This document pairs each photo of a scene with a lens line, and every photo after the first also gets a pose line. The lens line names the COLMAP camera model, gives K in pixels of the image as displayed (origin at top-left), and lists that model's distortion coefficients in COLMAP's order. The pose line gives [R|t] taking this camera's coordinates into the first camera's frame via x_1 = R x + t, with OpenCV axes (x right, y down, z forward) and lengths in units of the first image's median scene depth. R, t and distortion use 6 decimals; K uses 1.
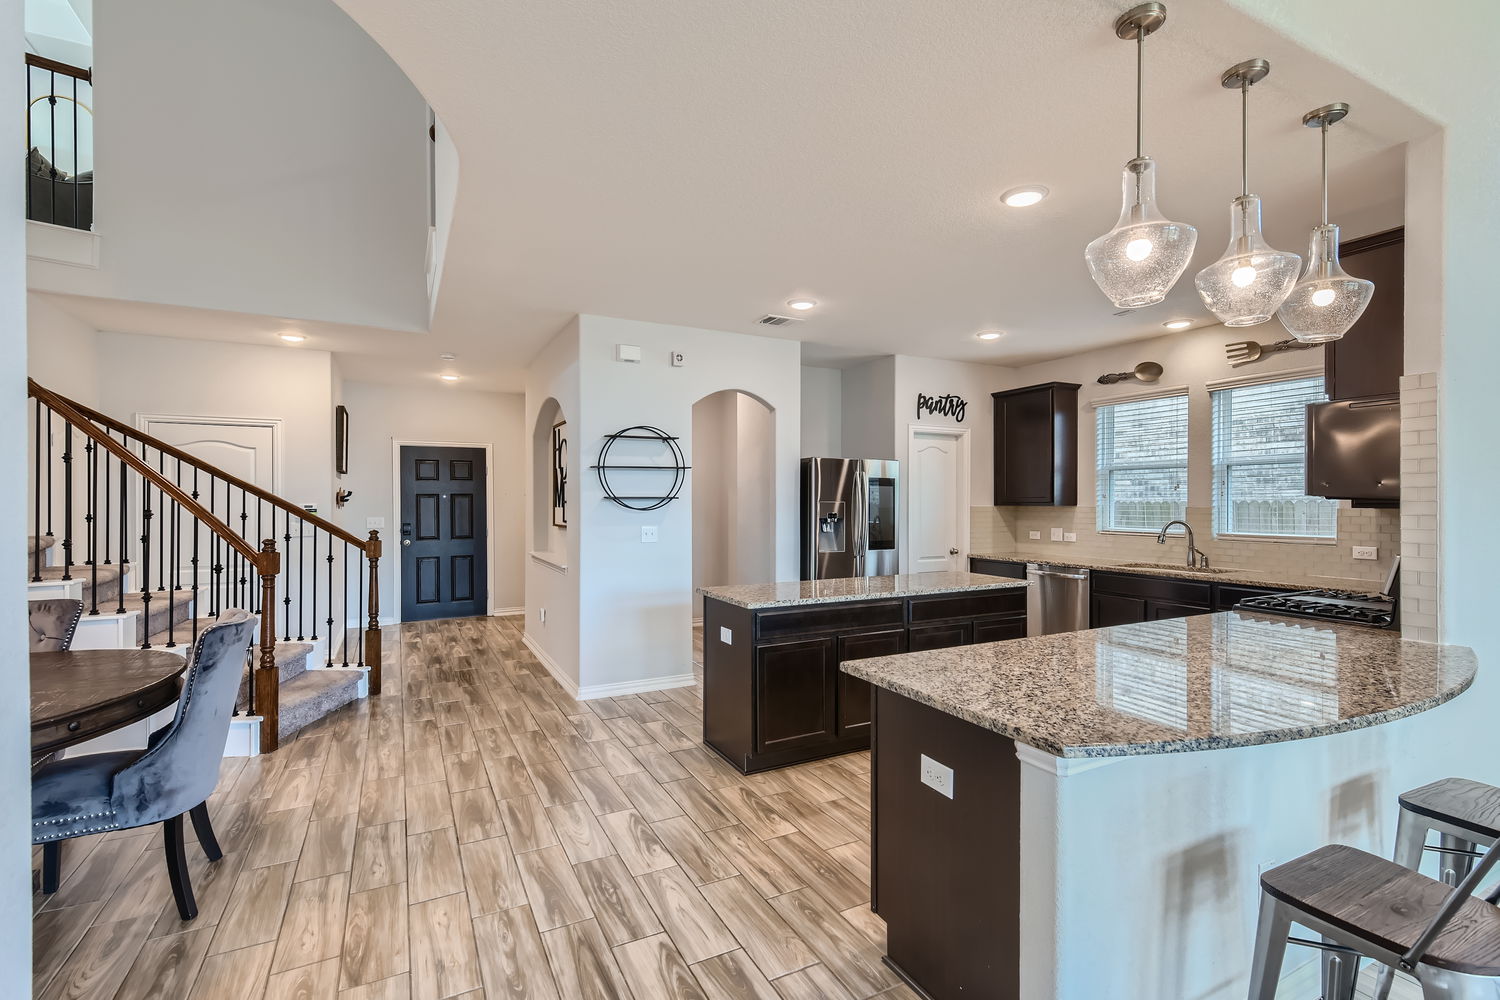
lens RADIAL K [[672.4, 0, 750.0], [0, 672.4, 500.0], [0, 0, 1]] dist [0.001449, 0.000074]
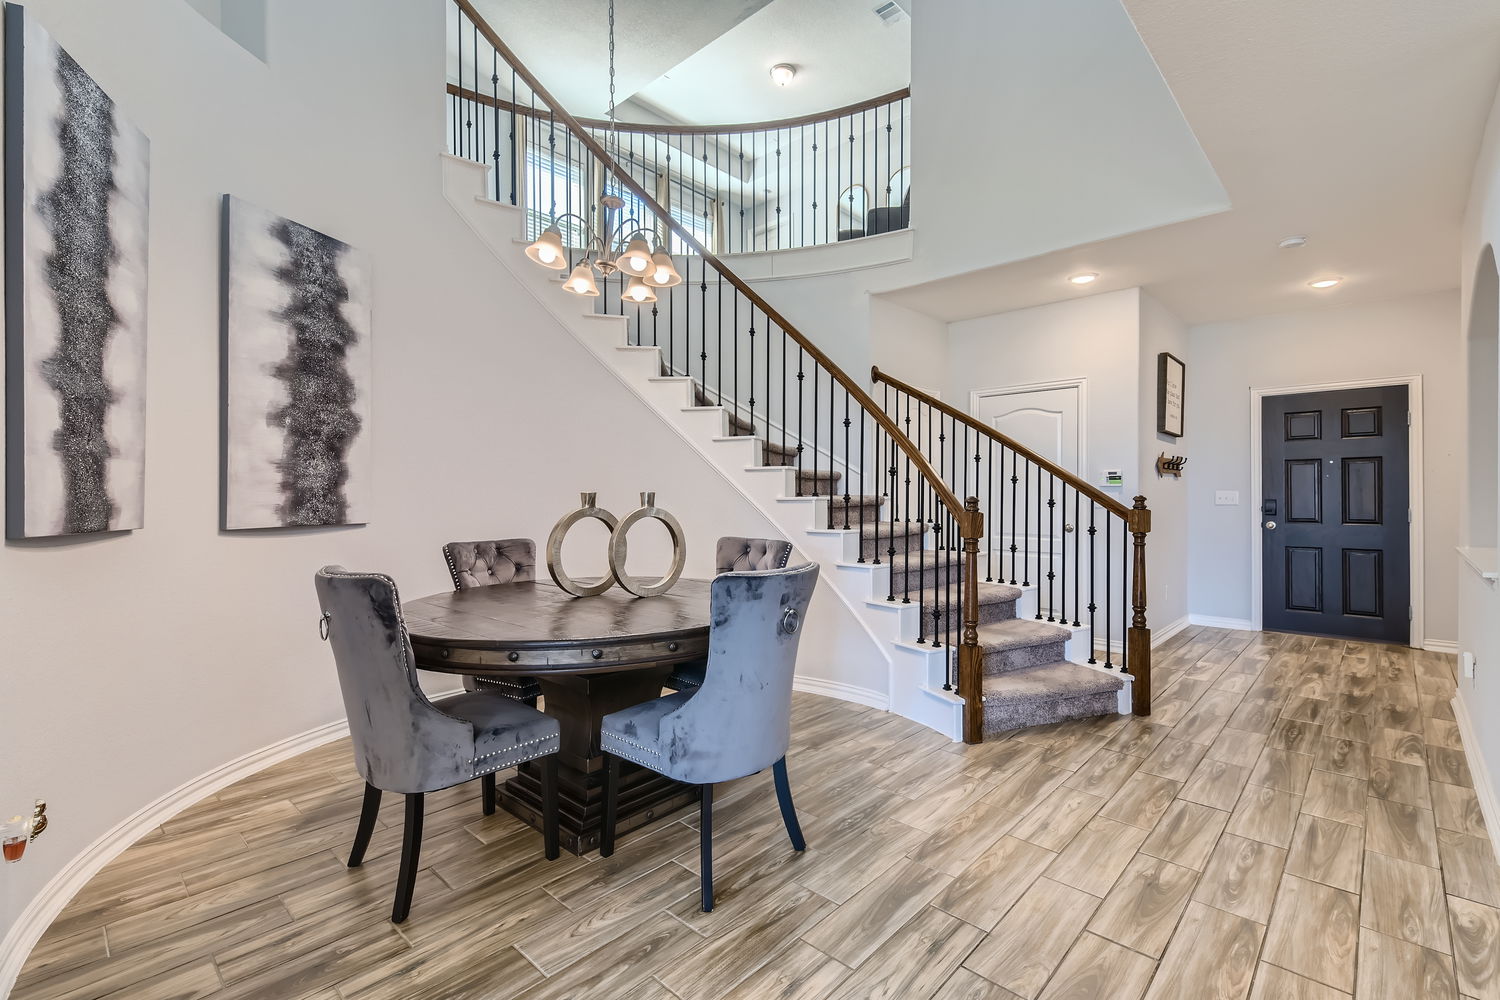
lens RADIAL K [[660.9, 0, 777.4], [0, 660.9, 496.7], [0, 0, 1]] dist [0.021366, -0.009887]
pose [[0.340090, 0.006106, -0.940373, 0.000444], [0.002317, 0.999970, 0.007331, 0.043677], [0.940390, -0.004672, 0.340066, 0.407309]]
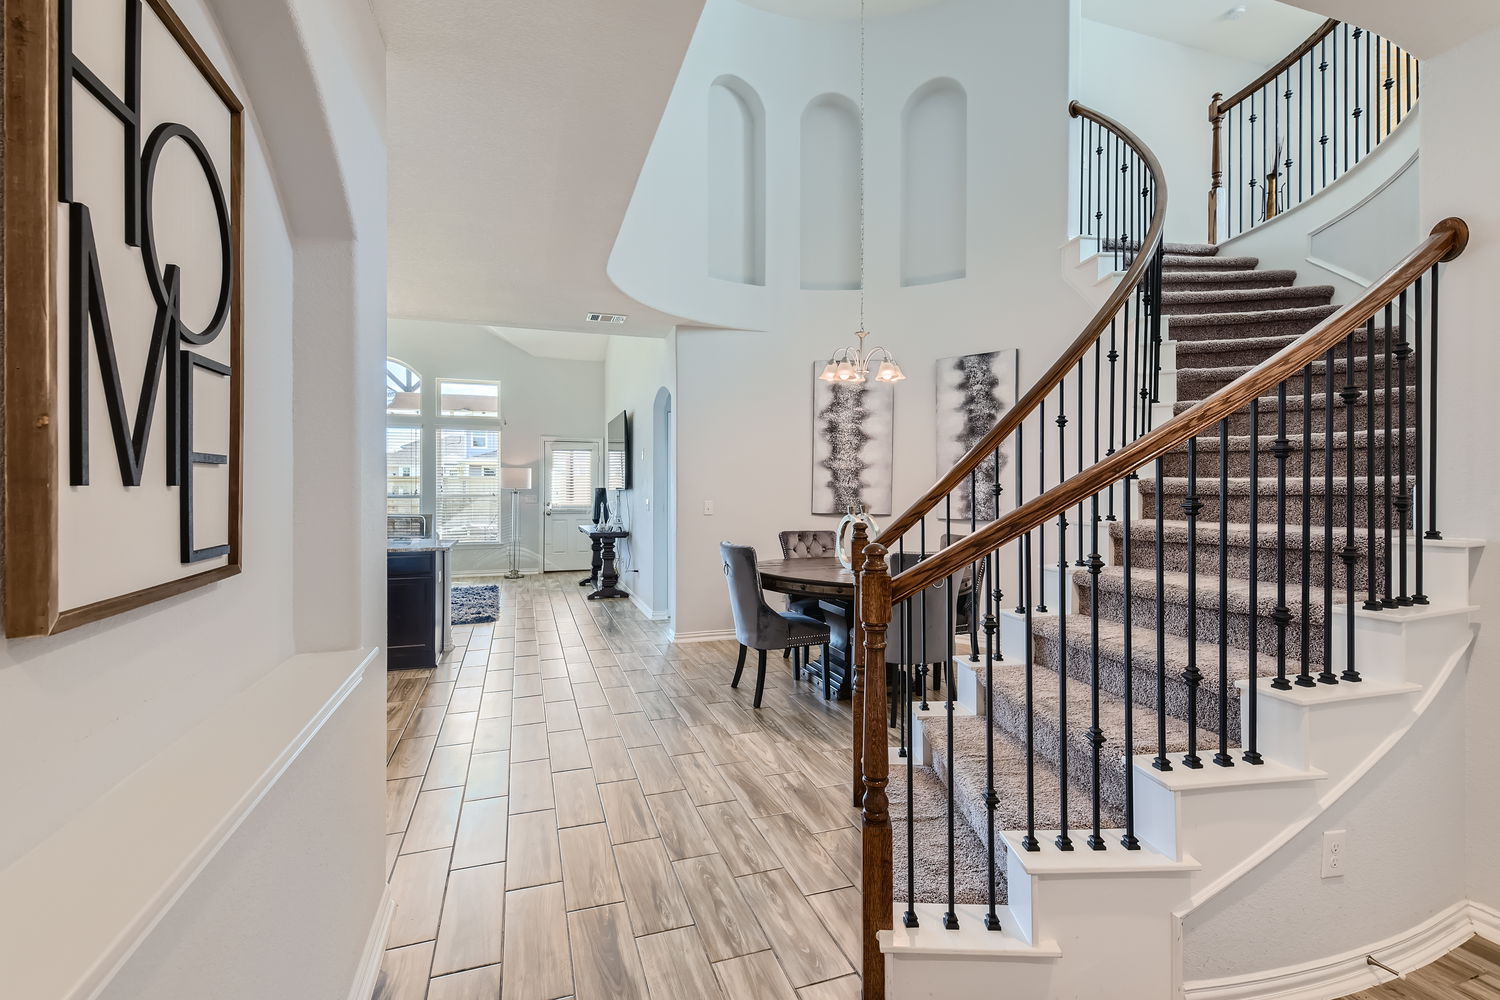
lens RADIAL K [[672.4, 0, 750.0], [0, 672.4, 500.0], [0, 0, 1]] dist [0.001449, 0.000074]
pose [[-0.988025, -0.004418, 0.154231, -0.606056], [-0.001141, 0.999772, 0.021333, 0.013516], [-0.154290, 0.020902, -0.987805, 1.507691]]
